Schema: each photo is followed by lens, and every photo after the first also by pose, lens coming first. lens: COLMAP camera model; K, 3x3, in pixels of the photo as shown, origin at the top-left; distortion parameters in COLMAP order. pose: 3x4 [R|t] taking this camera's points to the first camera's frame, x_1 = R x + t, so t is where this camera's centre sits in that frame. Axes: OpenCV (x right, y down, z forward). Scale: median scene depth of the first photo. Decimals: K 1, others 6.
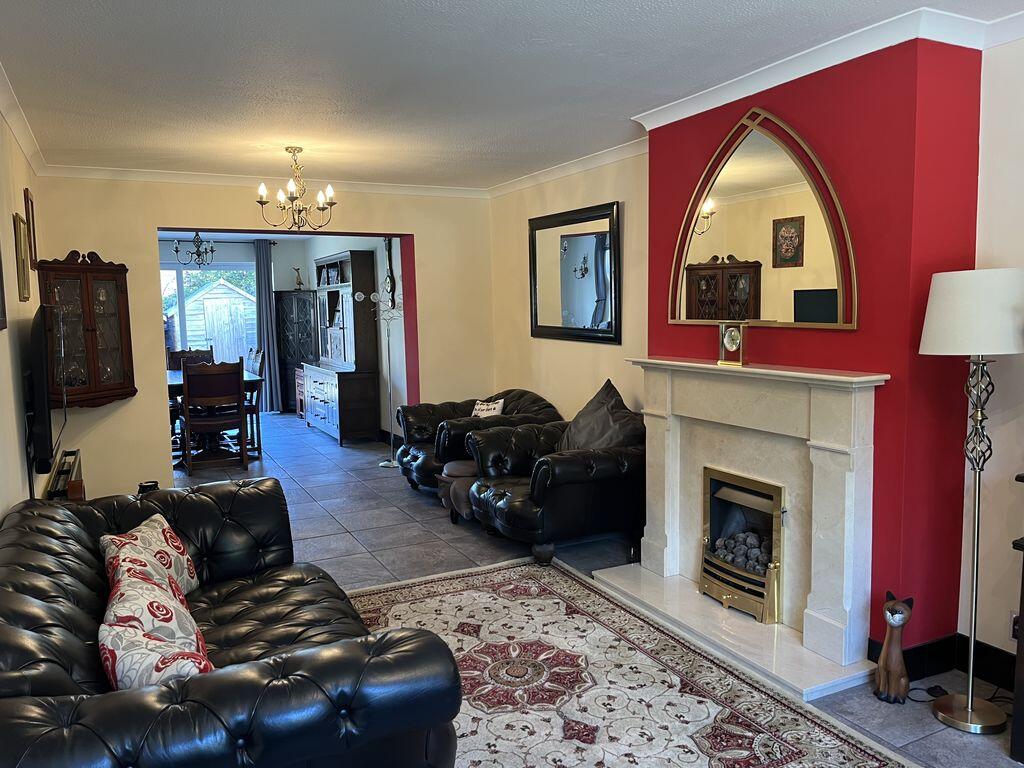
lens RADIAL K [[762.1, 0, 512.0], [0, 762.1, 384.0], [0, 0, 1]] dist [0.078560, 0.001112]
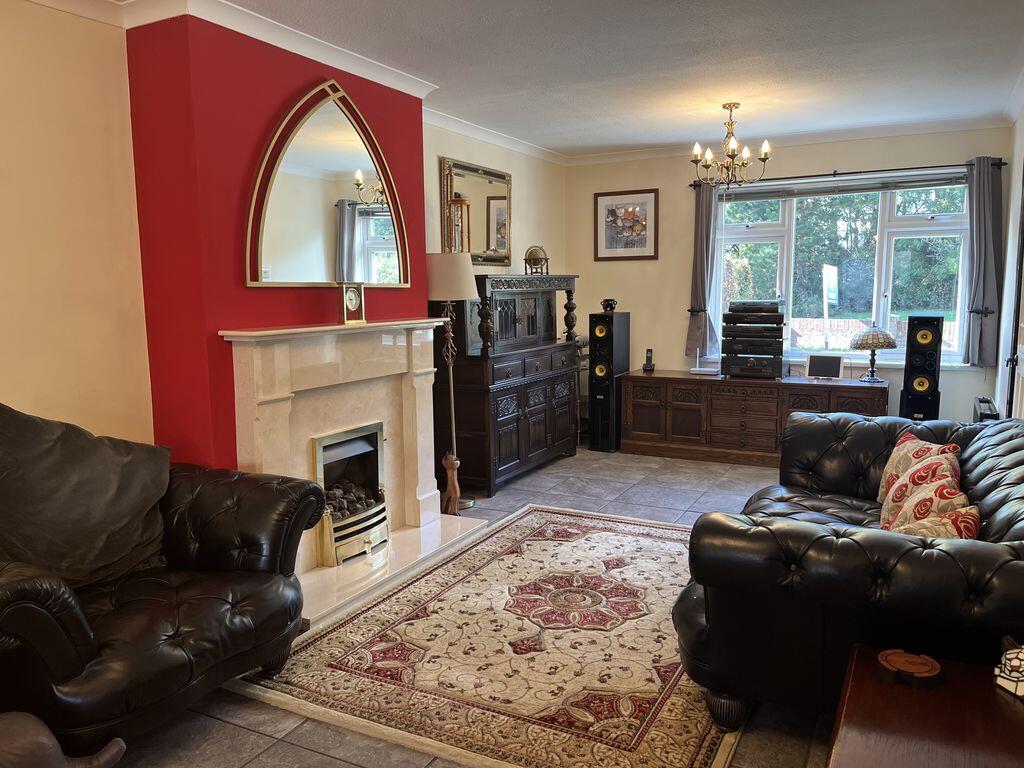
lens RADIAL K [[769.4, 0, 512.0], [0, 769.4, 384.0], [0, 0, 1]] dist [0.004162, 0.001344]
pose [[-0.576258, -0.079694, 0.813373, -0.712353], [0.104025, 0.979987, 0.169718, -0.101266], [-0.810621, 0.182412, -0.556435, 1.449752]]
